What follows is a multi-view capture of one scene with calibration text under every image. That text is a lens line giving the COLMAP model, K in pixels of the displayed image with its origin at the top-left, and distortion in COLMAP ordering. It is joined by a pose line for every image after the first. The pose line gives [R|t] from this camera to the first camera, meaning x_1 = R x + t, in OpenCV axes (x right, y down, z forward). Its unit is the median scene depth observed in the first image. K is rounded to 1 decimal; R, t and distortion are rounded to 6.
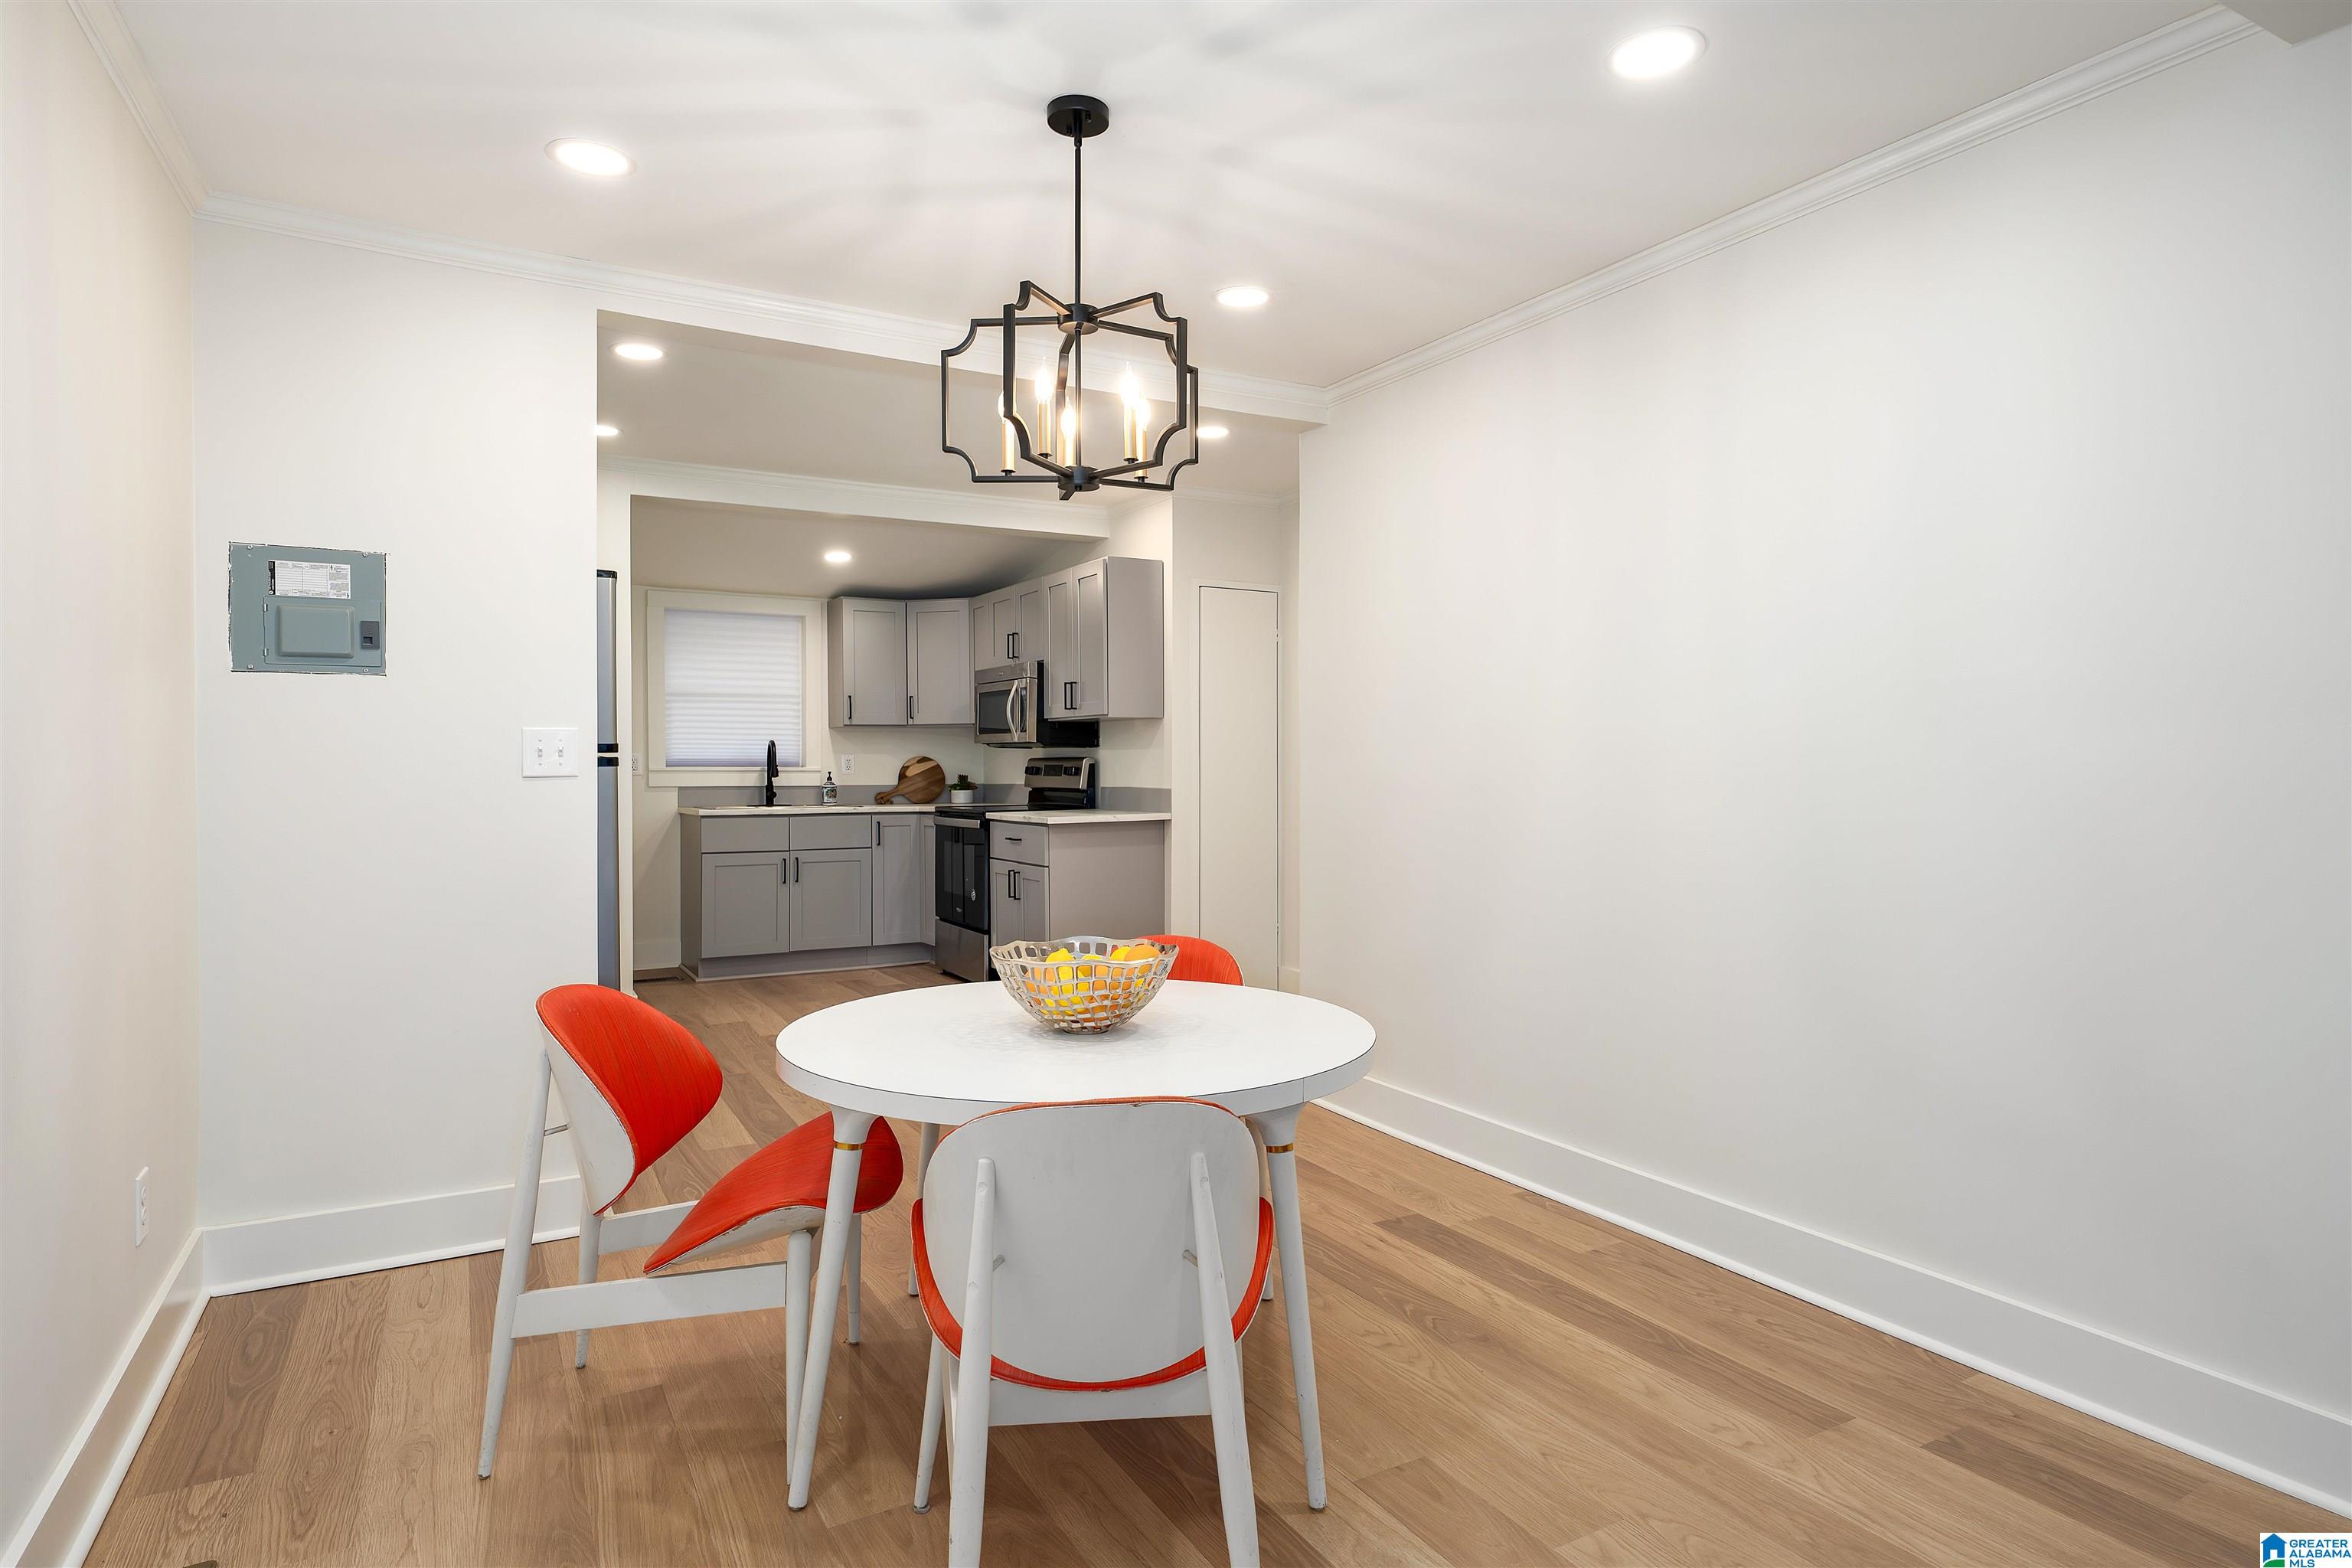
lens RADIAL K [[1223.8, 0, 1176.0], [0, 1223.8, 784.0], [0, 0, 1]] dist [0.001848, 0.000999]
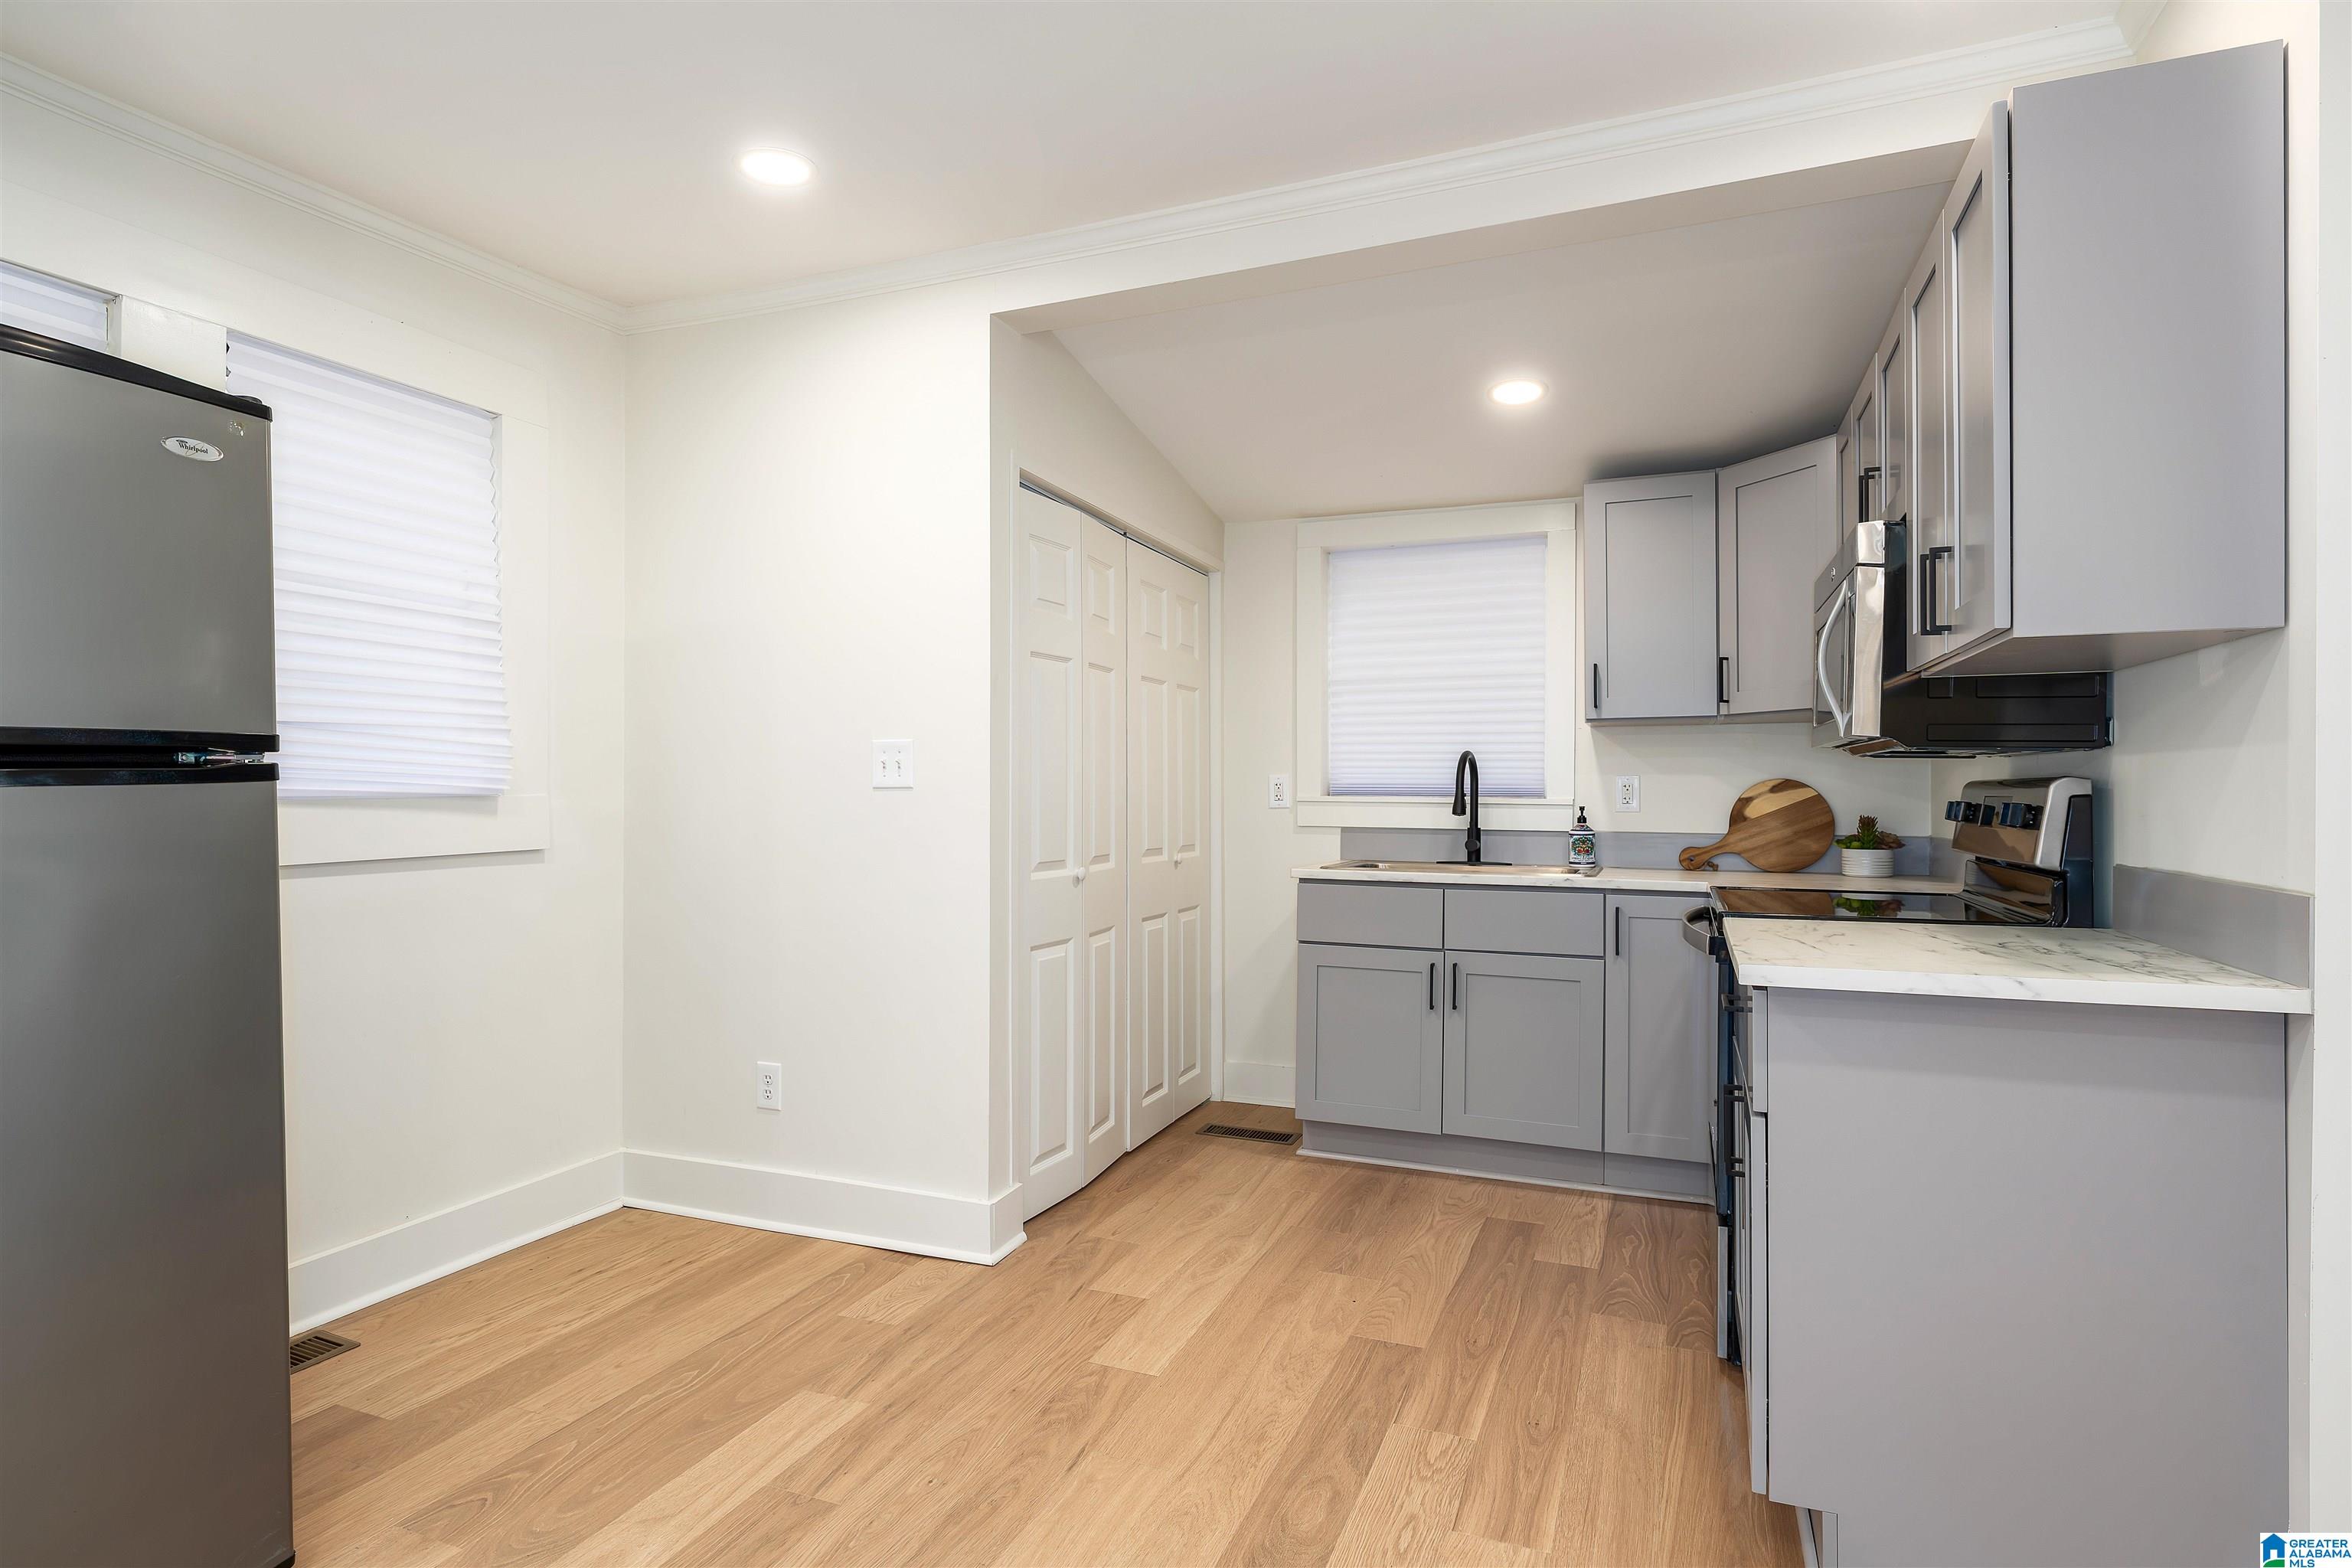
lens RADIAL K [[1223.8, 0, 1176.0], [0, 1223.8, 784.0], [0, 0, 1]] dist [0.001848, 0.000999]
pose [[0.612415, 0.000115, -0.790537, 0.040891], [-0.019118, 0.999710, -0.014666, -0.008788], [0.790306, 0.024095, 0.612239, 0.530607]]
